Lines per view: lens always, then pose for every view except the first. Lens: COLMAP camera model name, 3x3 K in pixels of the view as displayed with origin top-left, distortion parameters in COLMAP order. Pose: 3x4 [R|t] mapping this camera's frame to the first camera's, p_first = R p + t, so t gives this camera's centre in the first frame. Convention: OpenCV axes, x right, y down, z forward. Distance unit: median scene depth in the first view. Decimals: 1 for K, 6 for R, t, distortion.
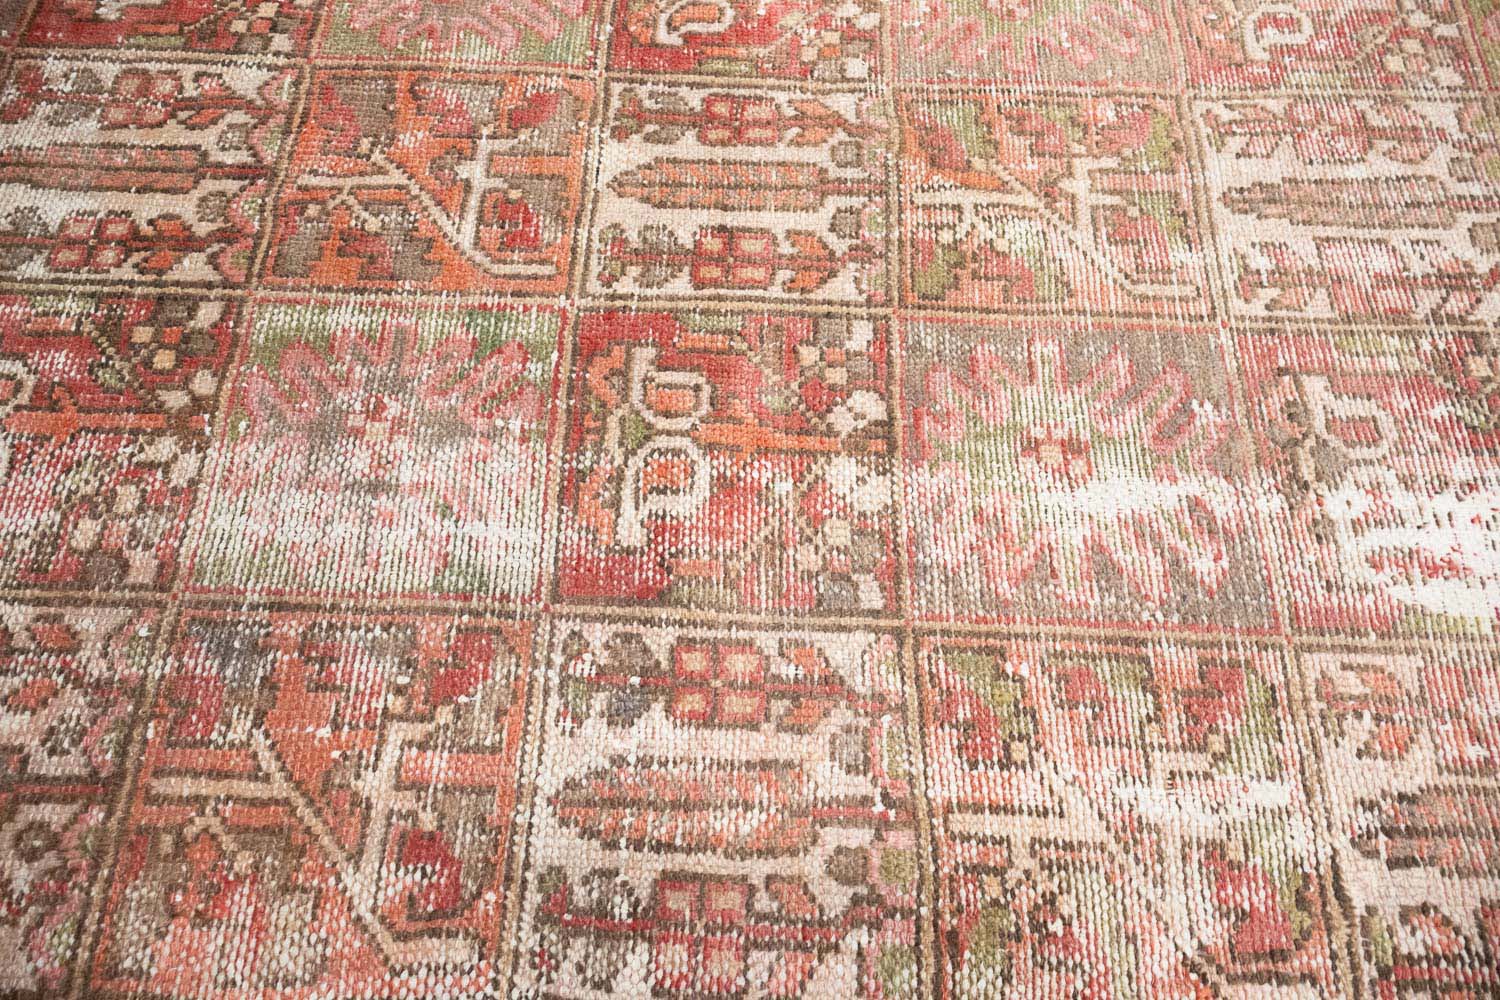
lens RADIAL K [[1287.4, 0, 740.7], [0, 1287.4, 475.0], [0, 0, 1]] dist [0.012778, -0.007787]
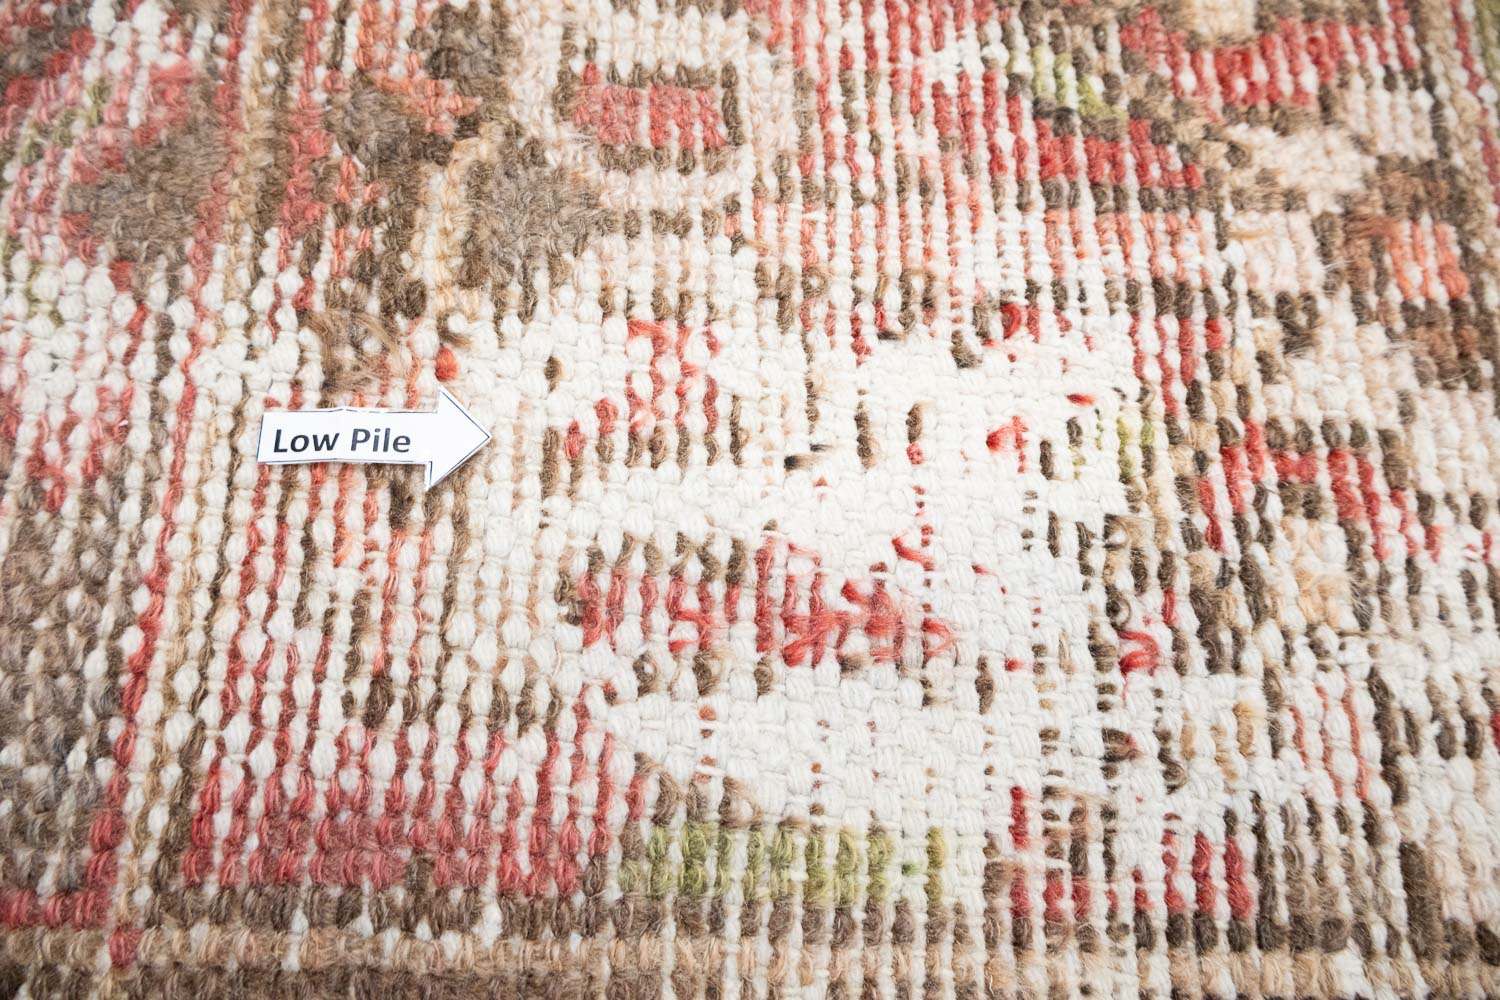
lens RADIAL K [[1287.4, 0, 740.7], [0, 1287.4, 475.0], [0, 0, 1]] dist [0.012778, -0.007787]
pose [[0.998227, 0.010250, 0.058627, 0.488382], [-0.016862, 0.993403, 0.113430, 0.012636], [-0.057078, -0.114218, 0.991815, 0.719402]]
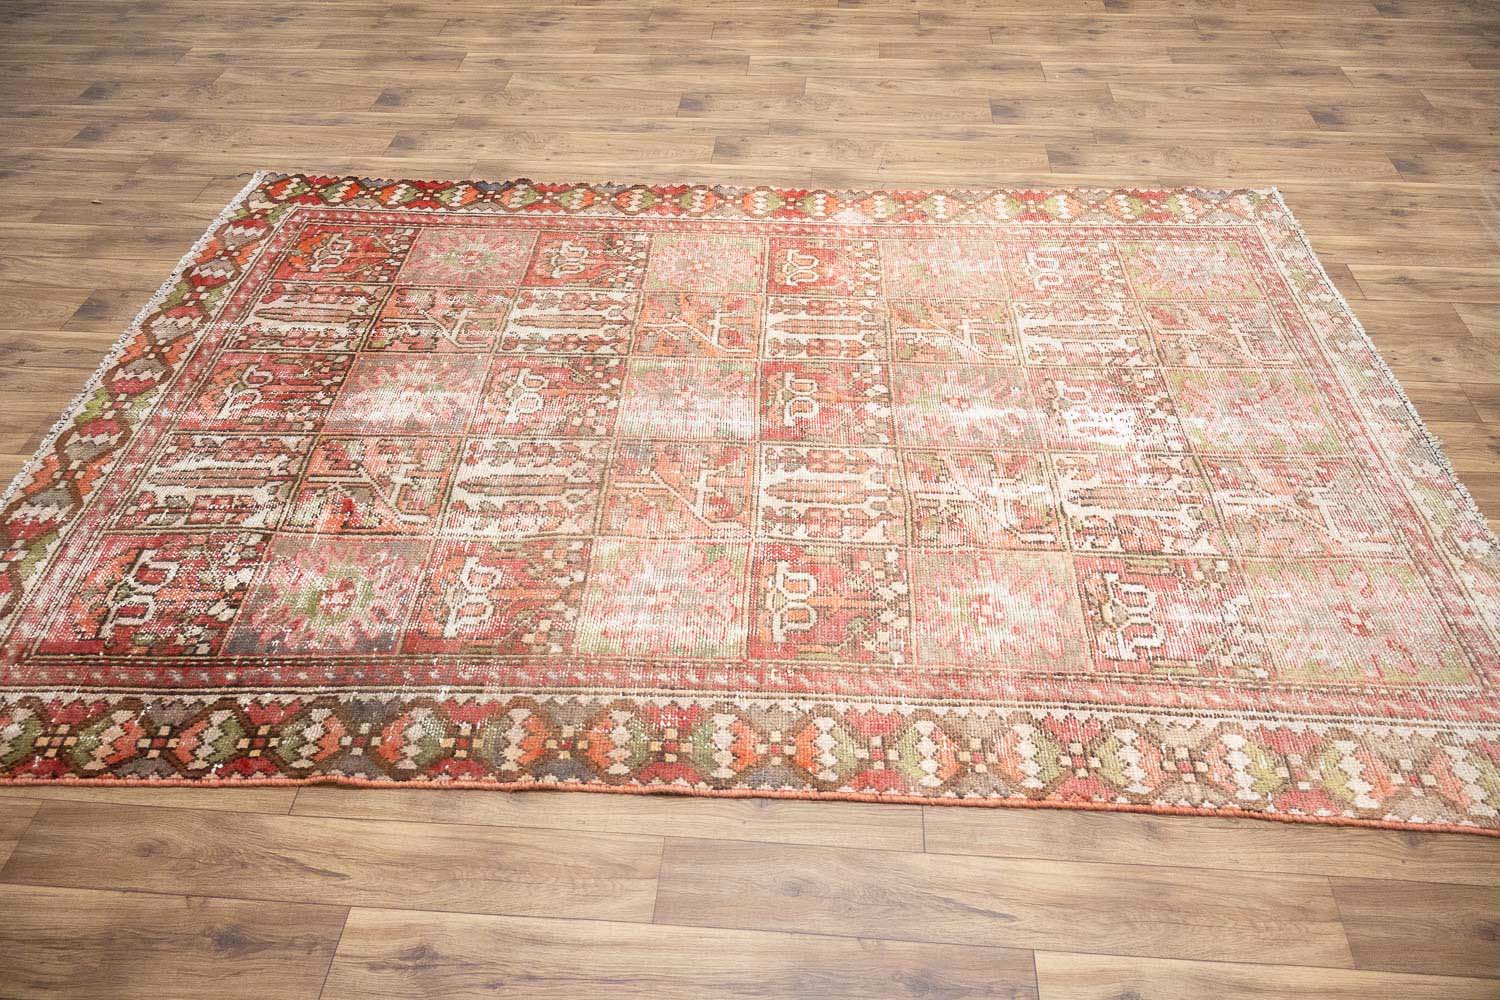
lens RADIAL K [[1251.7, 0, 732.1], [0, 1251.7, 499.7], [0, 0, 1]] dist [0.004485, 0.003165]
pose [[0.999810, 0.002618, -0.019296, -0.145905], [-0.009503, 0.930505, -0.366155, 1.069209], [0.016996, 0.366269, 0.930354, -1.221842]]
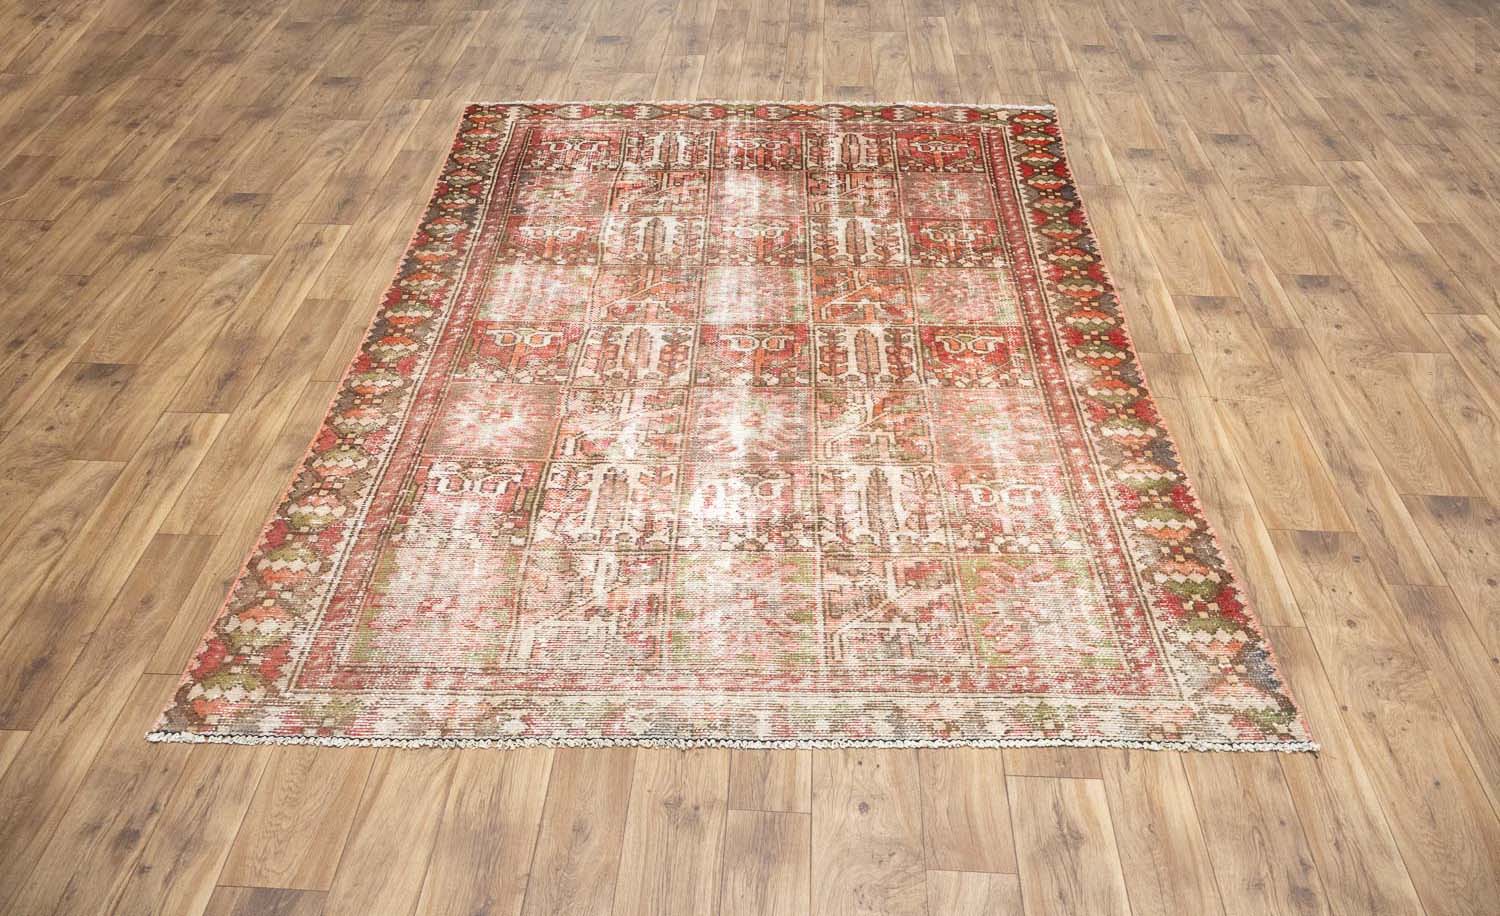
lens RADIAL K [[1149.0, 0, 734.5], [0, 1149.0, 531.4], [0, 0, 1]] dist [0.003056, 0.006160]
pose [[0.001024, 0.674413, -0.738354, 2.279309], [-0.879965, 0.351353, 0.319706, -0.699537], [0.475037, 0.649398, 0.593820, -0.354333]]
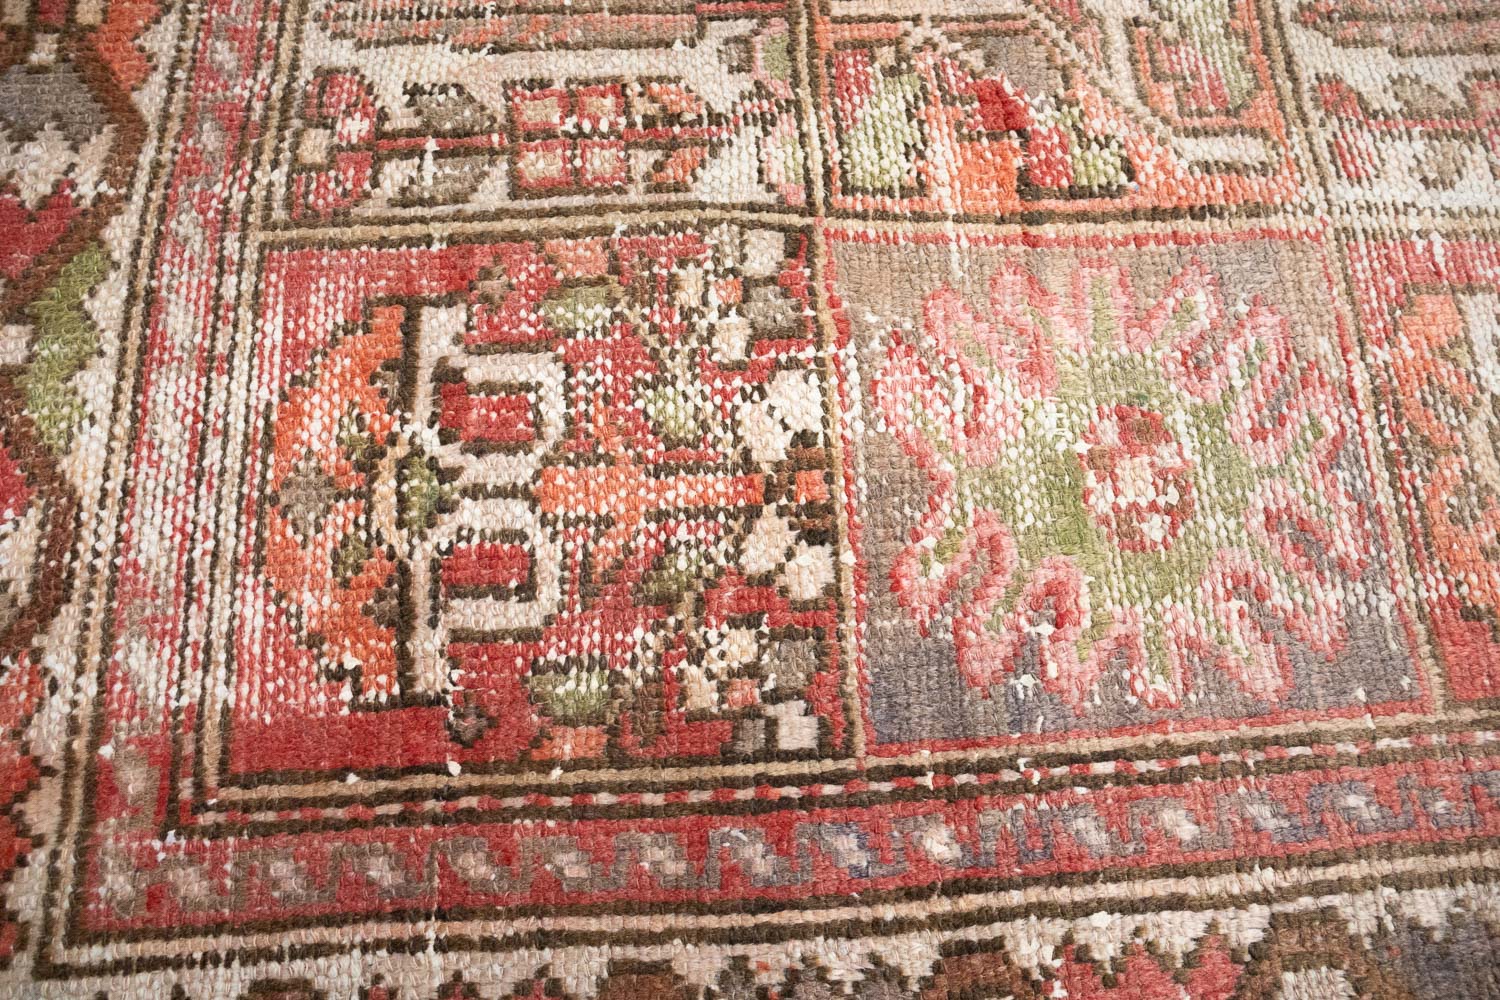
lens RADIAL K [[1287.4, 0, 740.7], [0, 1287.4, 475.0], [0, 0, 1]] dist [0.012778, -0.007787]
pose [[0.997789, -0.040591, 0.052619, -1.070855], [0.034549, 0.993214, 0.111055, 0.387068], [-0.056770, -0.108992, 0.992420, 0.106431]]
